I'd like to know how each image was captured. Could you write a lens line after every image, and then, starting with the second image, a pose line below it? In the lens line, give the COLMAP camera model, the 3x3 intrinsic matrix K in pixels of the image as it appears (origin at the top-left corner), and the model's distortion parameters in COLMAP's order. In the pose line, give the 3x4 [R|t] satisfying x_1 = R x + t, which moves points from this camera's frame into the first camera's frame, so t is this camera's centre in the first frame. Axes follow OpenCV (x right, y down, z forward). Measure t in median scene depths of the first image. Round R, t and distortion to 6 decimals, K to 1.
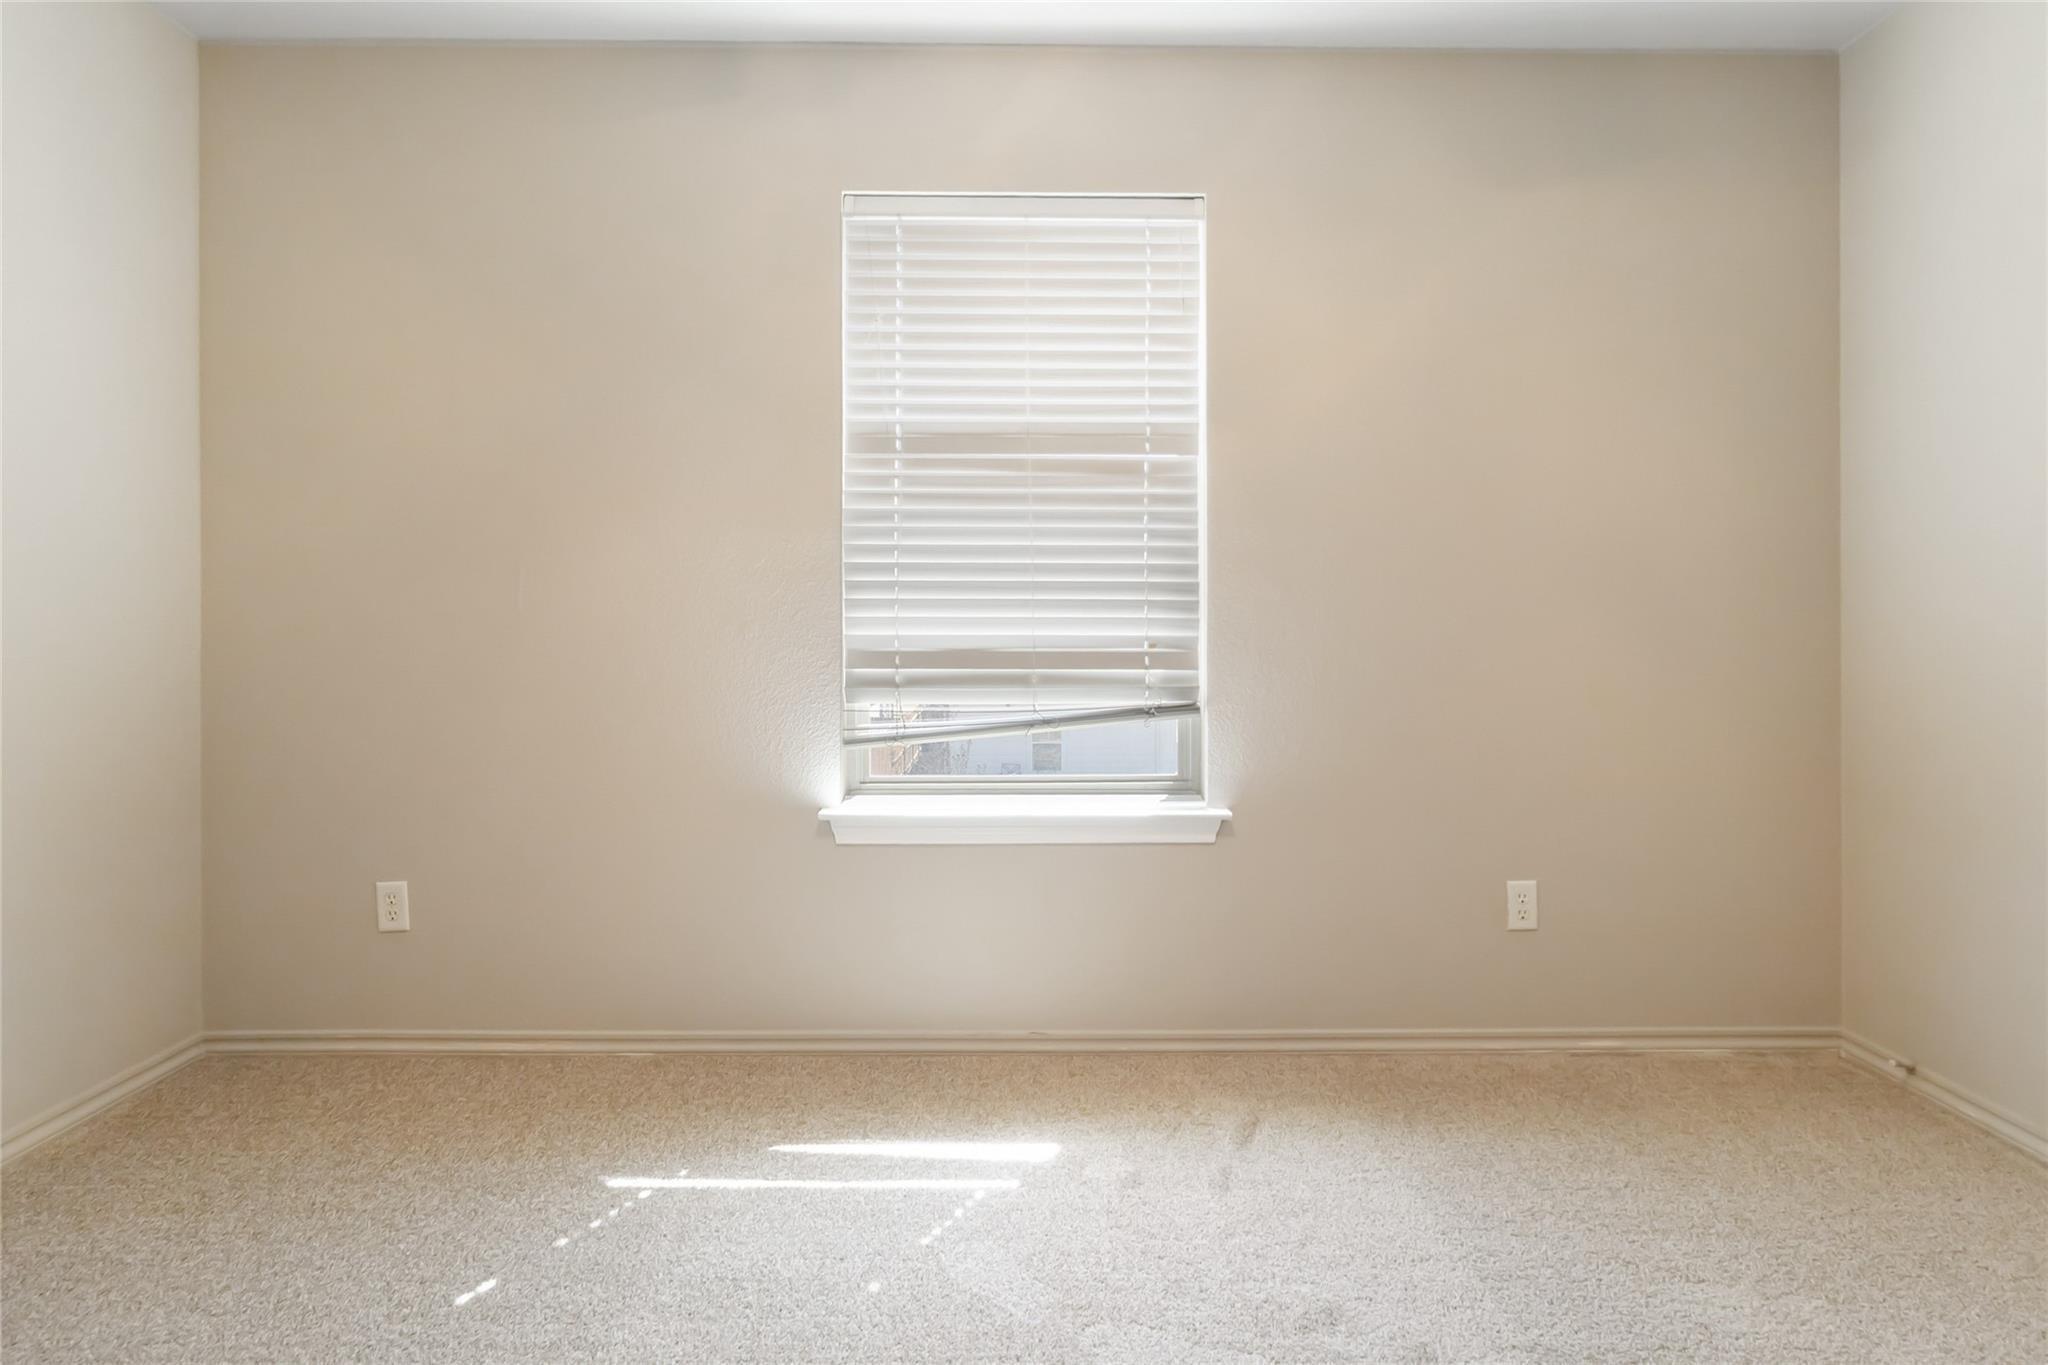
lens RADIAL K [[988.7, 0, 1011.8], [0, 988.7, 644.3], [0, 0, 1]] dist [-0.002016, 0.000358]
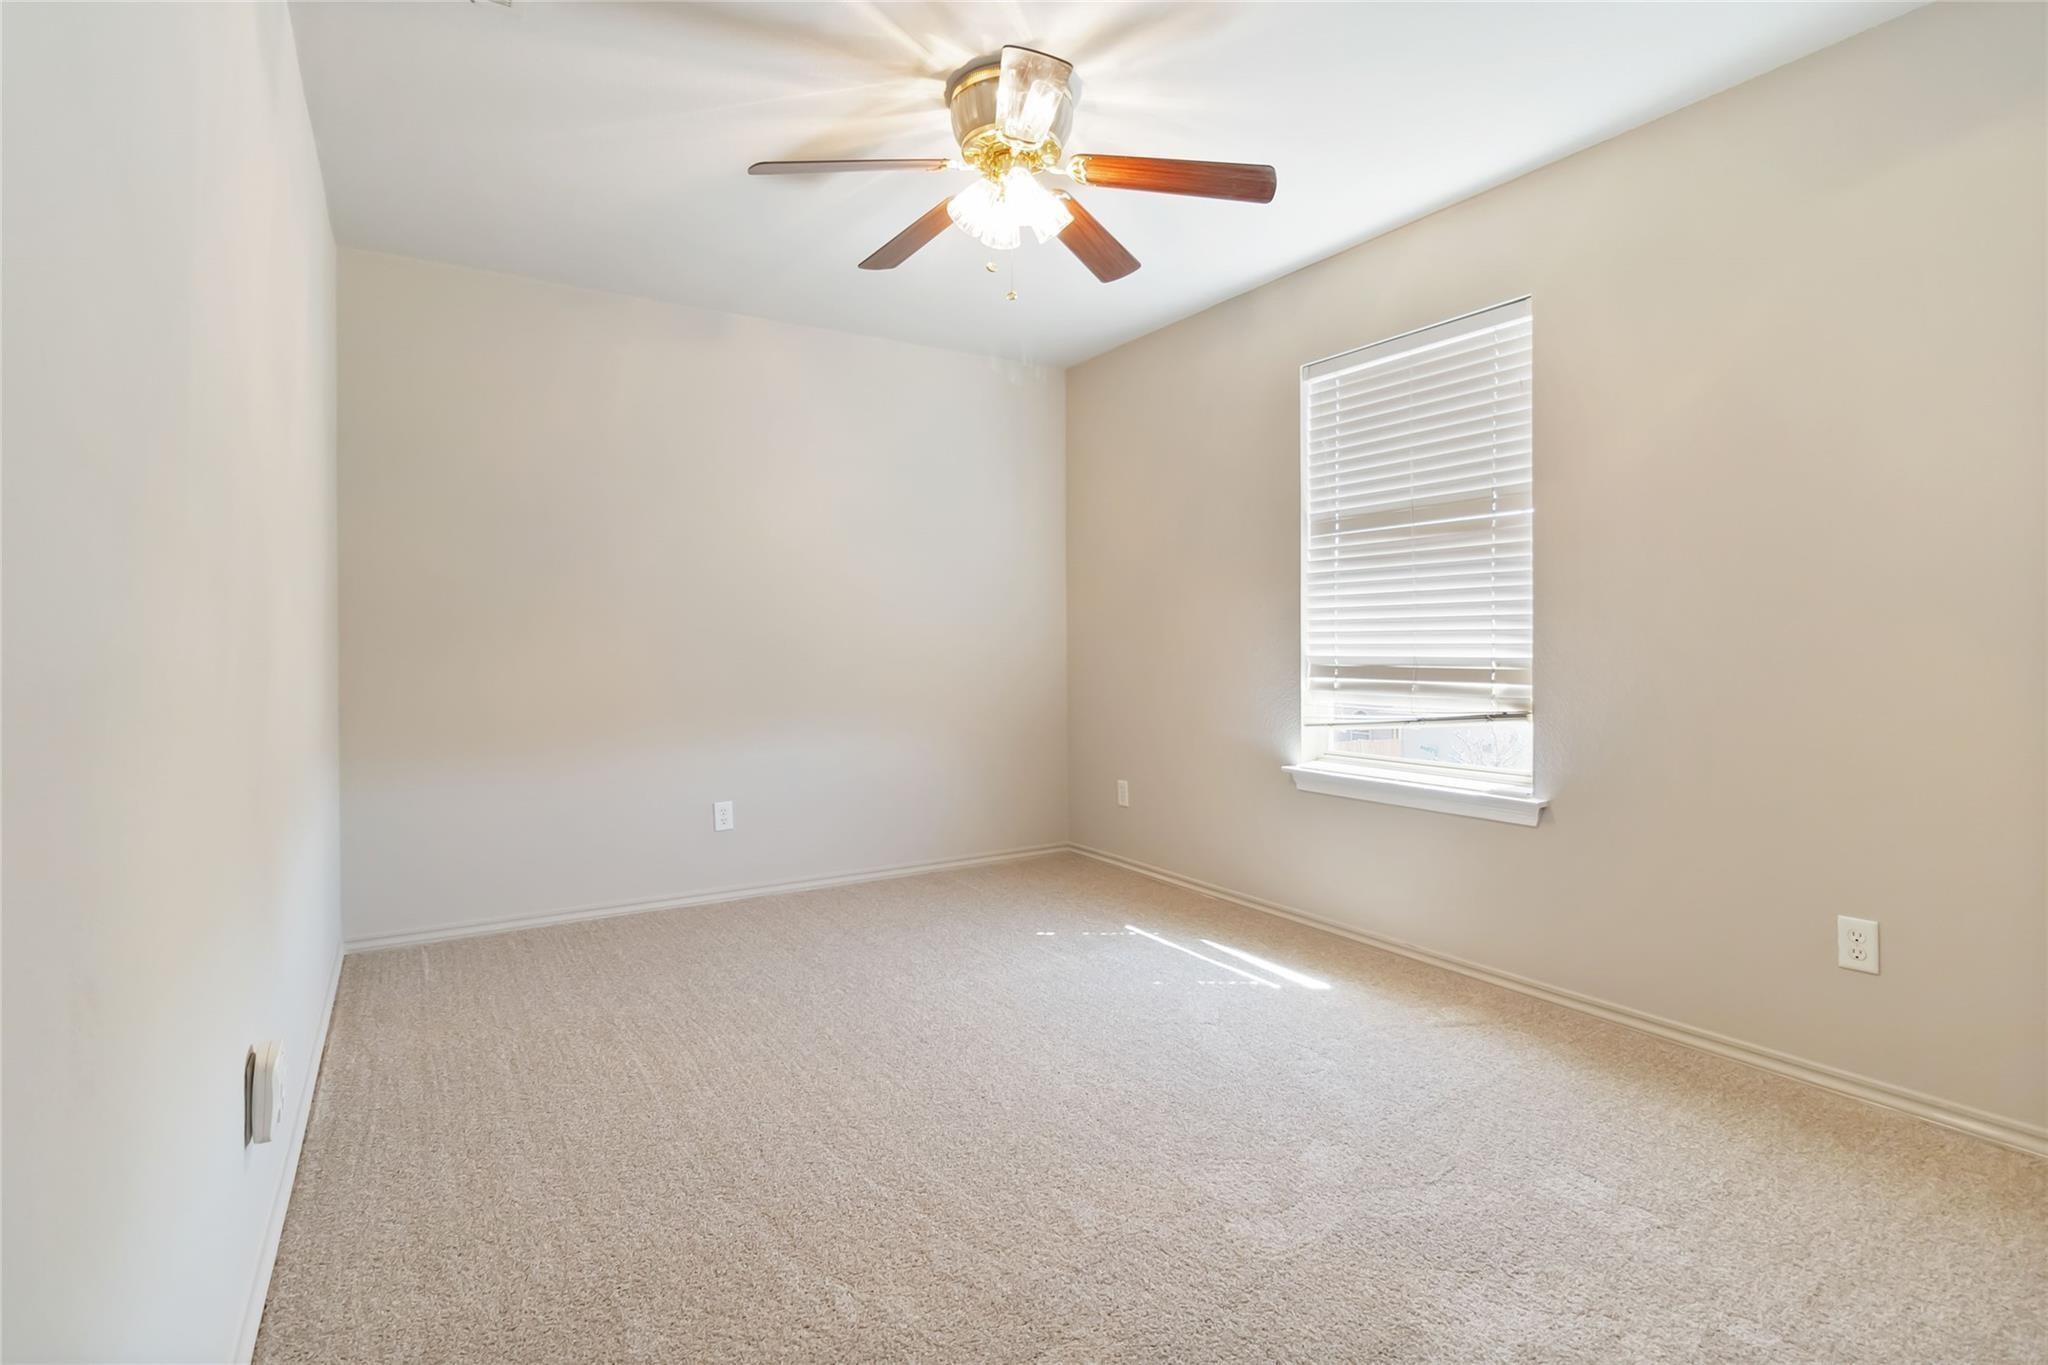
lens RADIAL K [[988.7, 0, 1025.7], [0, 988.7, 677.0], [0, 0, 1]] dist [-0.002016, 0.000358]
pose [[0.516880, 0.023899, -0.855724, 0.914465], [-0.001104, 0.999628, 0.027251, -0.016410], [0.856057, -0.013140, 0.516714, -0.166595]]
